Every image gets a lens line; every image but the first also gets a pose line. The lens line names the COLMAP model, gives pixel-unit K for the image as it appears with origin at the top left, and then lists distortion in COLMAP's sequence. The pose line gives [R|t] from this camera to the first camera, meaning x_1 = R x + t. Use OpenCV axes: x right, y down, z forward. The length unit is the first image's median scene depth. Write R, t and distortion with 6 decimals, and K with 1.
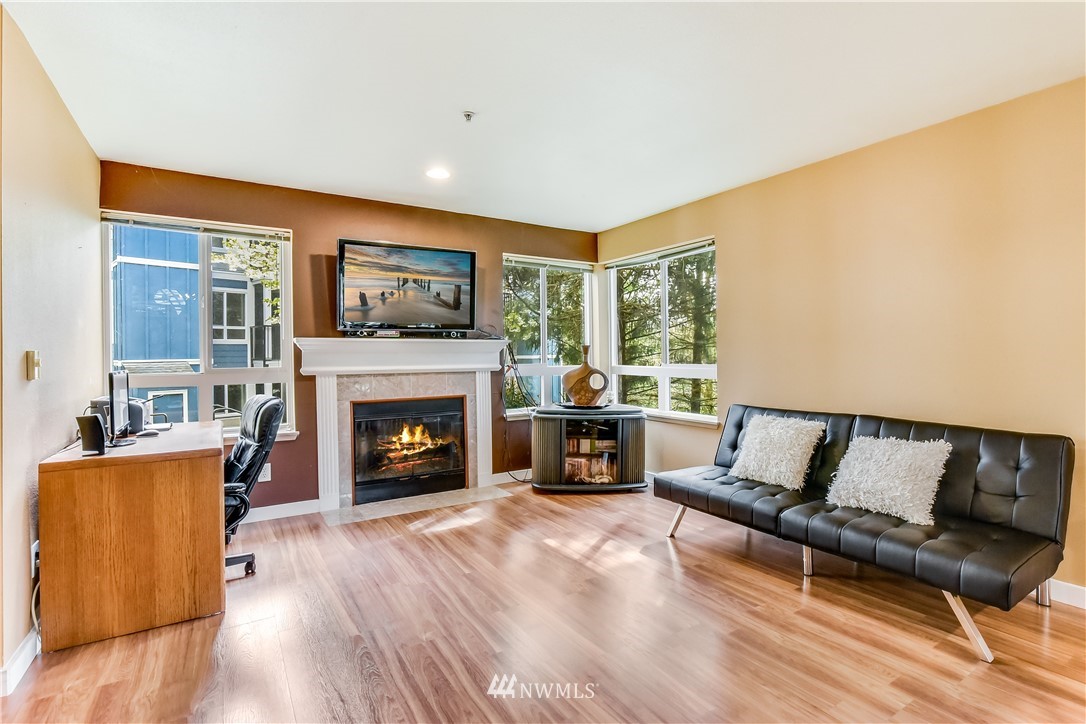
lens RADIAL K [[510.3, 0, 543.0], [0, 510.3, 362.0], [0, 0, 1]] dist [-0.001297, -0.000246]
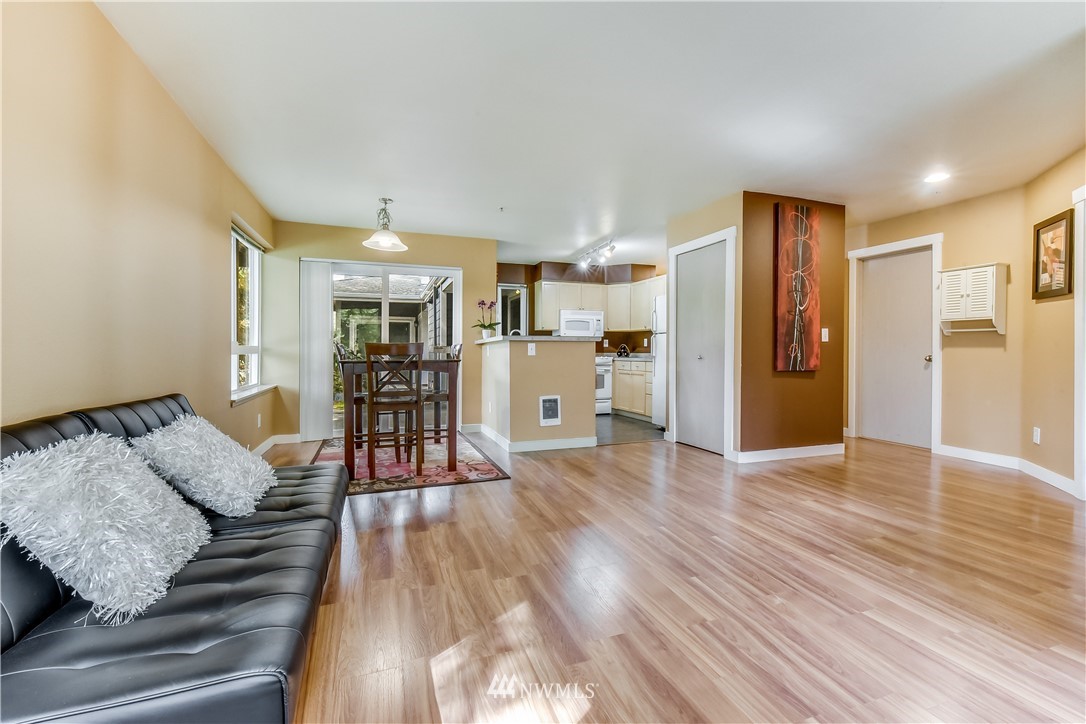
lens RADIAL K [[456.7, 0, 543.3], [0, 456.7, 355.5], [0, 0, 1]] dist [0.002838, 0.000168]
pose [[-0.976160, 0.004944, 0.216997, 0.013574], [0.009180, 0.999786, 0.018517, 0.047001], [-0.216859, 0.020067, -0.975997, 1.686548]]
